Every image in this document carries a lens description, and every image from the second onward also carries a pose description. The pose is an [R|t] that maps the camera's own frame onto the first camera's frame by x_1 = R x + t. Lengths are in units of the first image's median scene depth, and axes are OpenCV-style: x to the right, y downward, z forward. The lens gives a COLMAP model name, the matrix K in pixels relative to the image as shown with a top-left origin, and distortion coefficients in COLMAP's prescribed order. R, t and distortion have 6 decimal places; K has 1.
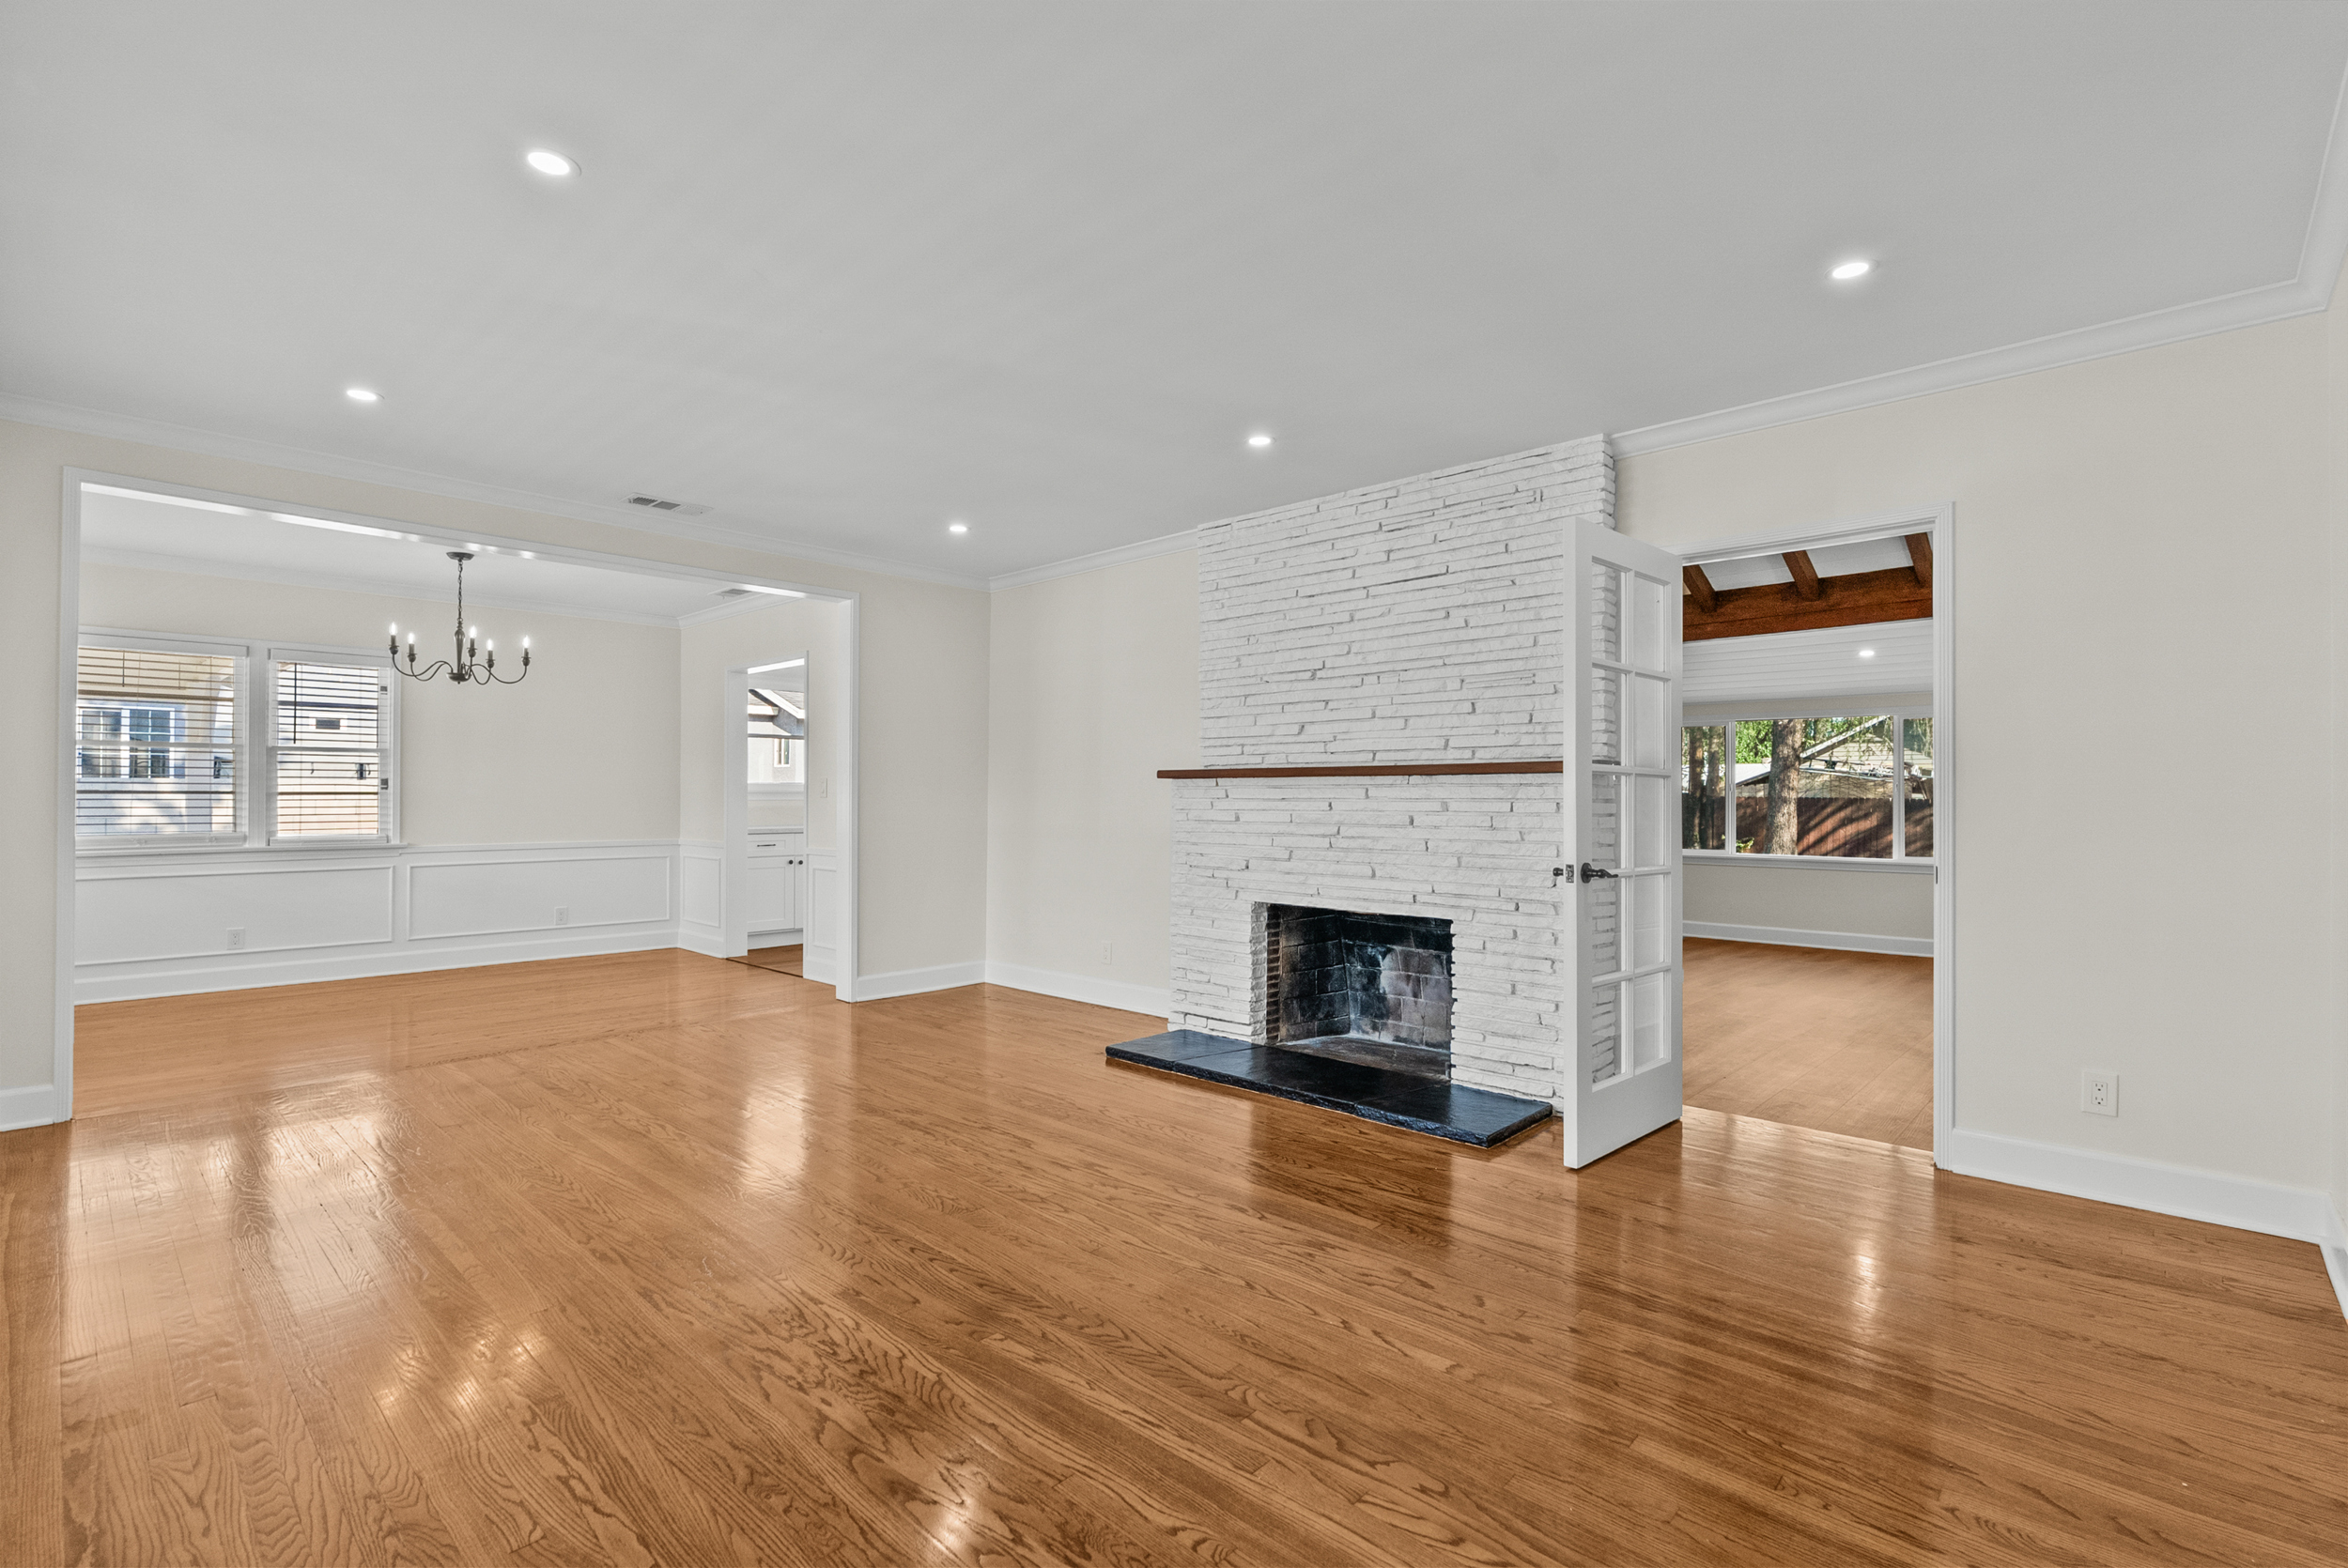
lens RADIAL K [[1057.3, 0, 1181.3], [0, 1057.3, 794.1], [0, 0, 1]] dist [-0.000536, -0.000183]
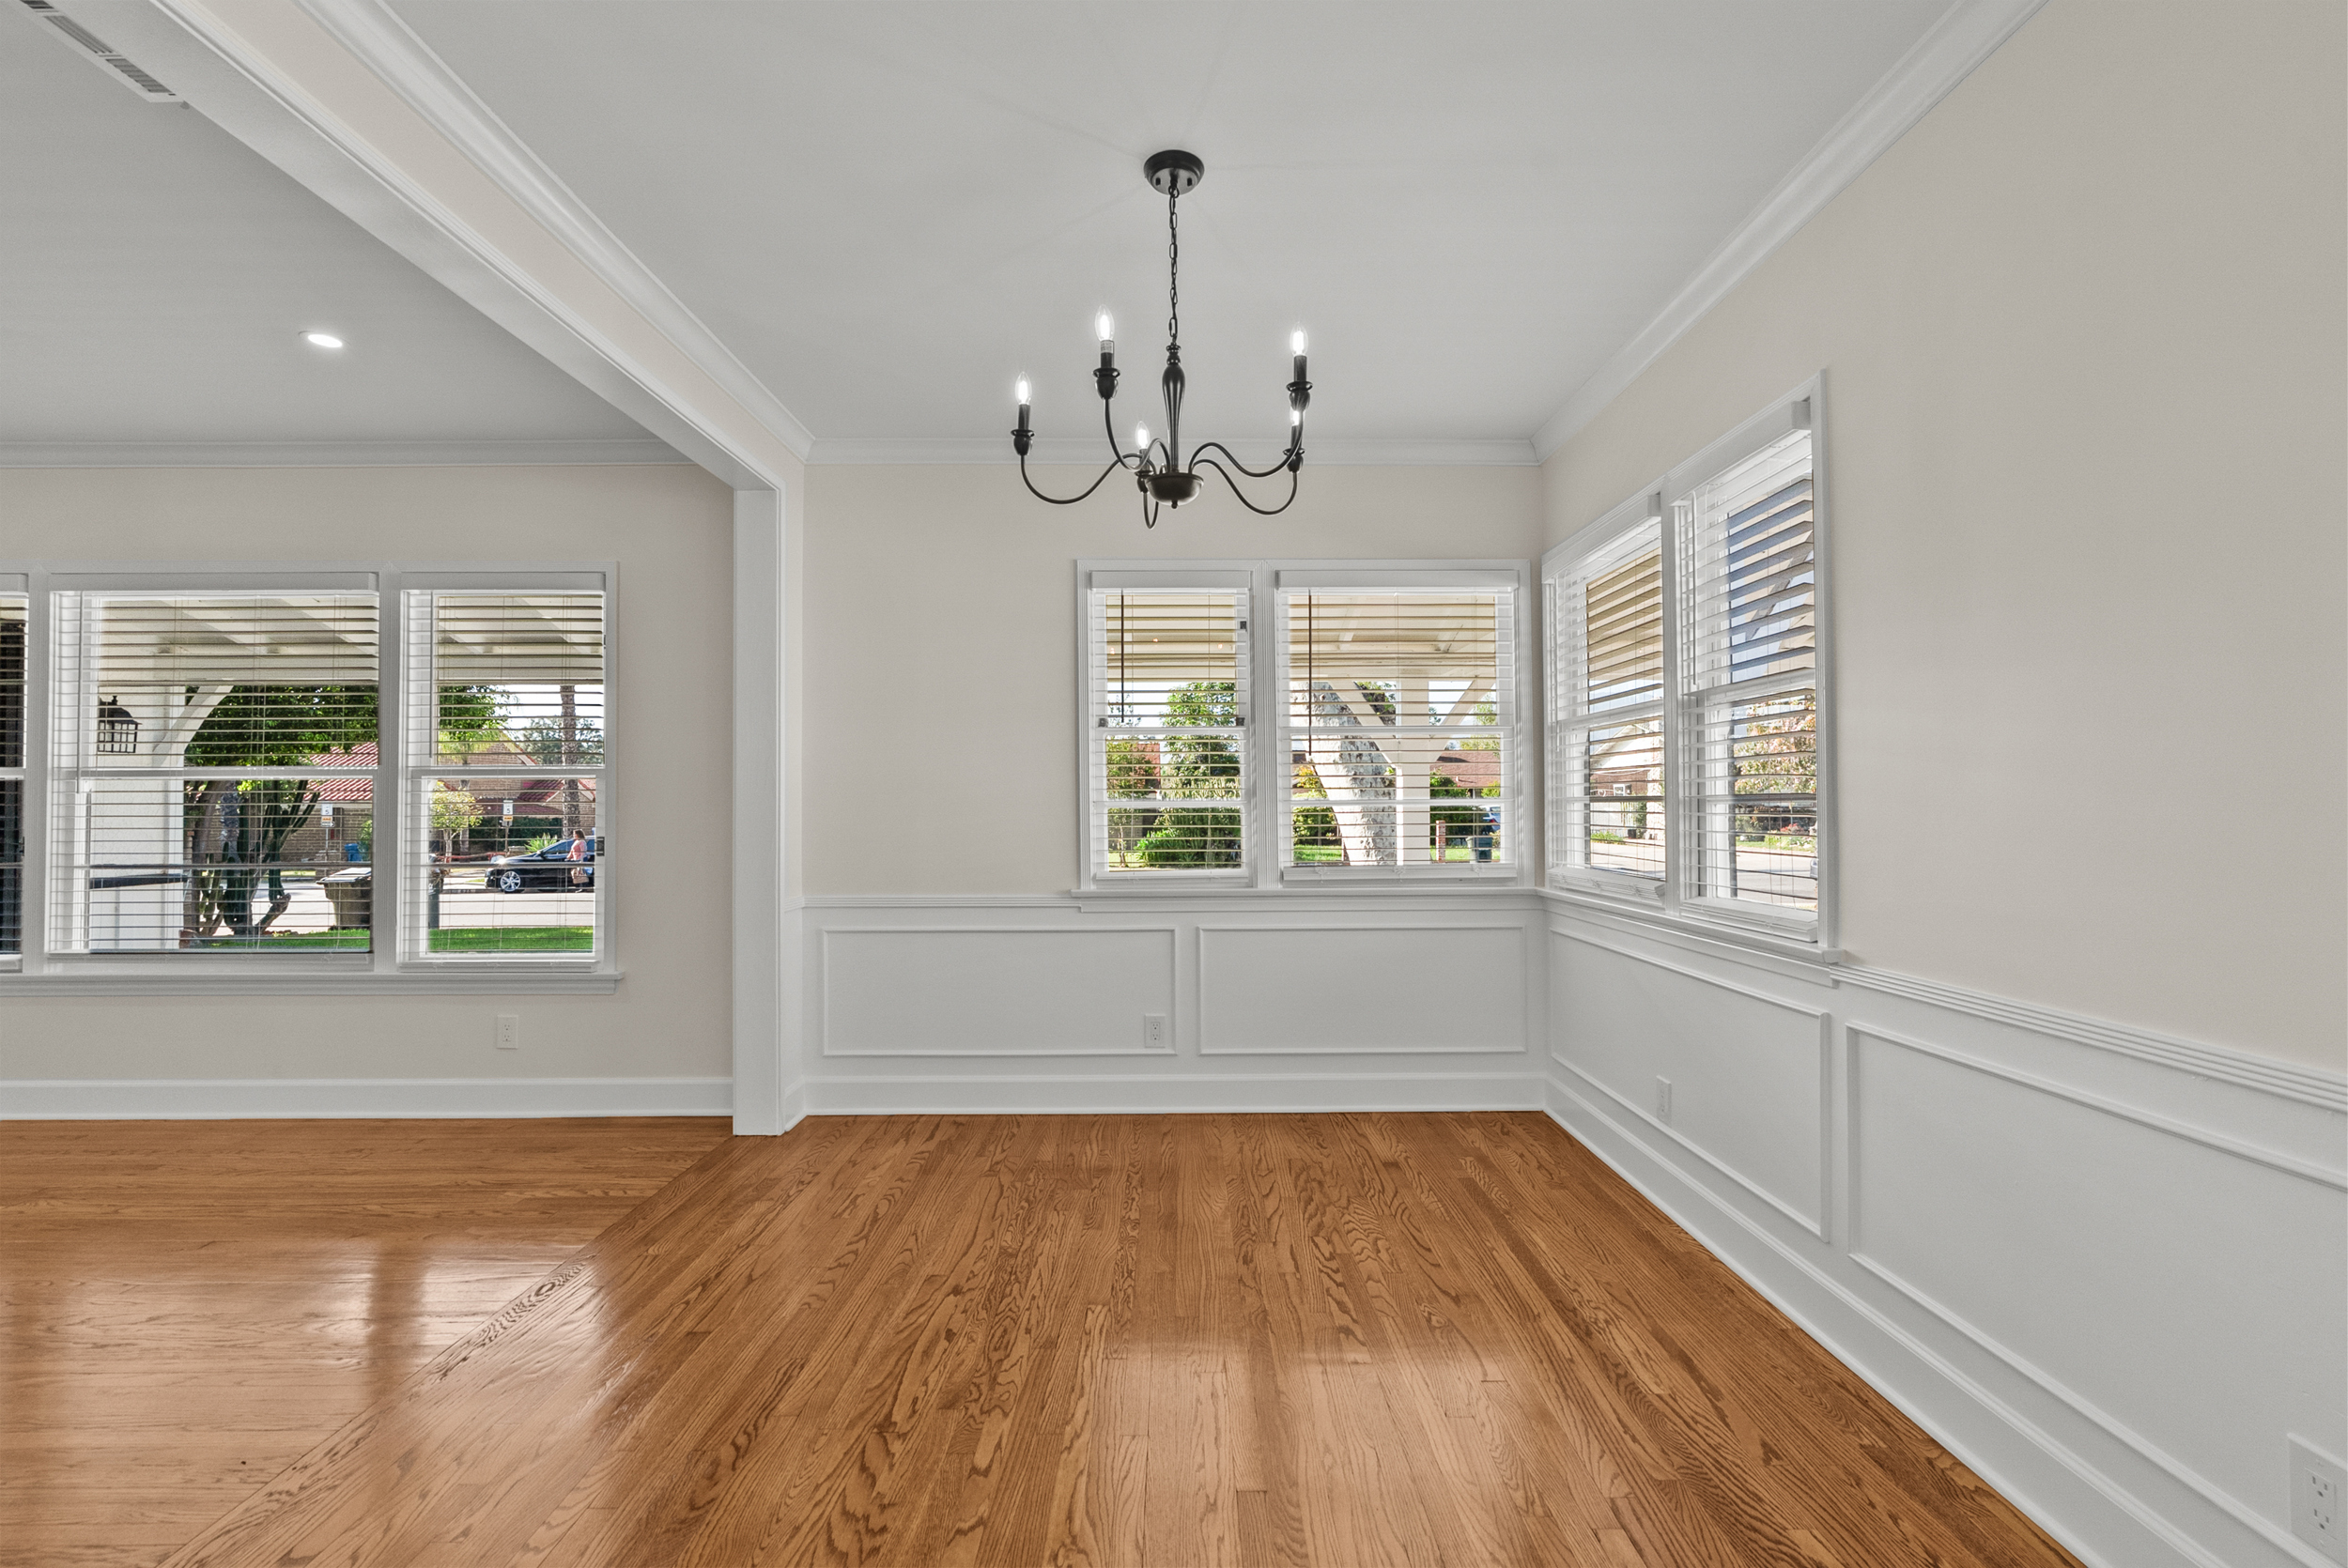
lens RADIAL K [[1057.3, 0, 1184.7], [0, 1057.3, 795.0], [0, 0, 1]] dist [-0.000536, -0.000183]
pose [[-0.728428, -0.009363, -0.685059, -0.431808], [0.002726, 0.999859, -0.016565, 0.005179], [0.685117, -0.013934, -0.728300, 1.282185]]
